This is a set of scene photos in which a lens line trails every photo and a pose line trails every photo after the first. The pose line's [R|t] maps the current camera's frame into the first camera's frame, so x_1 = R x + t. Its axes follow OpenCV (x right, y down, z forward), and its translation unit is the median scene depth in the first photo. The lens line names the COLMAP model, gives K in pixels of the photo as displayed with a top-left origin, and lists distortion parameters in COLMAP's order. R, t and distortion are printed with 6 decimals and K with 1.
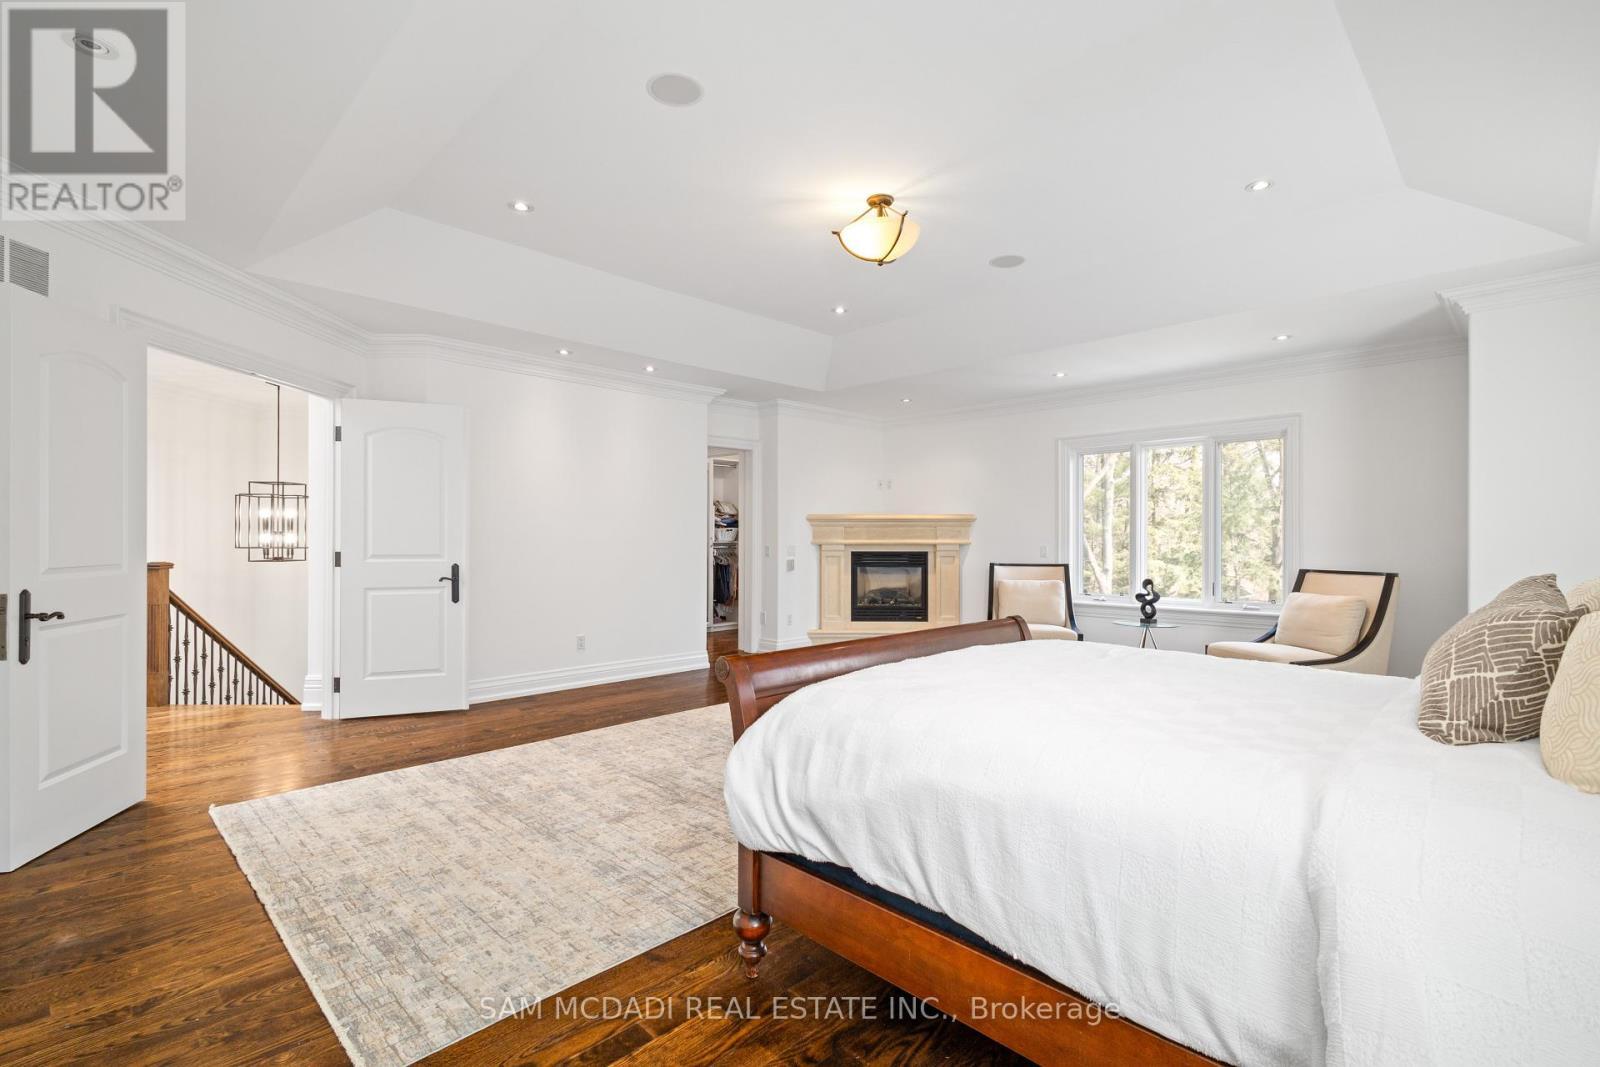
lens RADIAL K [[743.9, 0, 793.1], [0, 743.9, 536.0], [0, 0, 1]] dist [-0.000787, -0.001656]
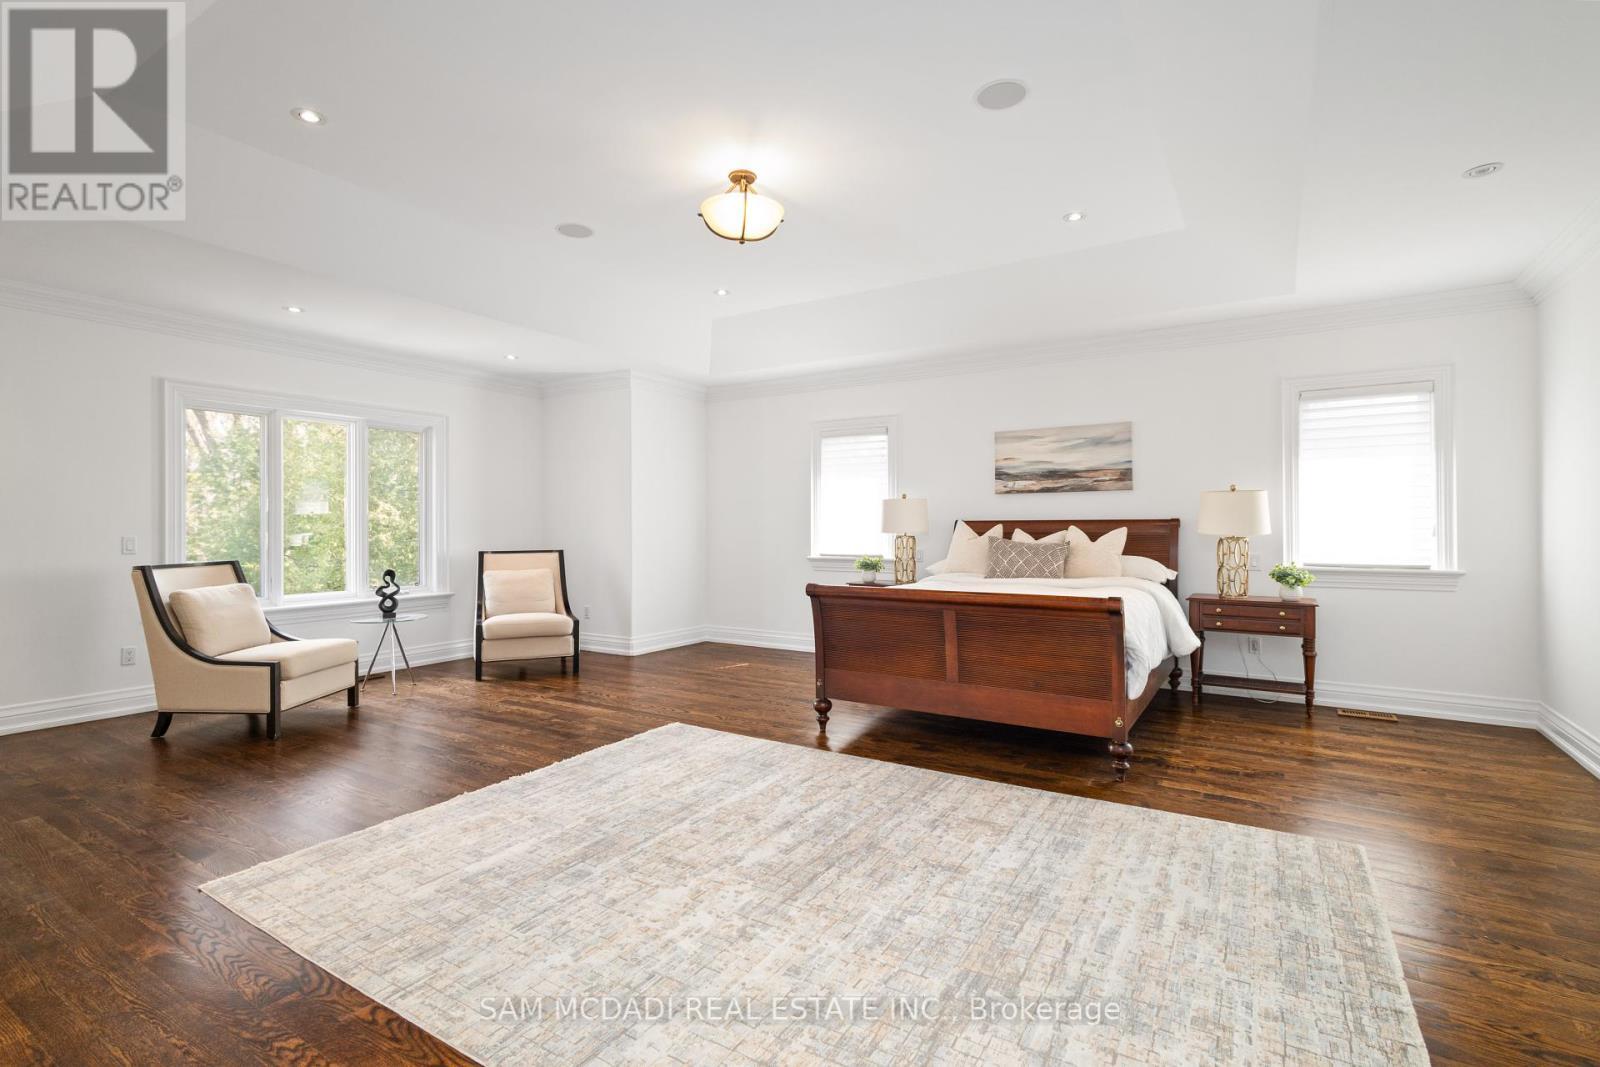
lens RADIAL K [[743.9, 0, 791.5], [0, 743.9, 522.8], [0, 0, 1]] dist [-0.000787, -0.001656]
pose [[-0.222288, 0.002714, 0.974977, -1.002725], [0.001627, 0.999996, -0.002413, 0.004900], [-0.974980, 0.001050, -0.222291, 1.370901]]
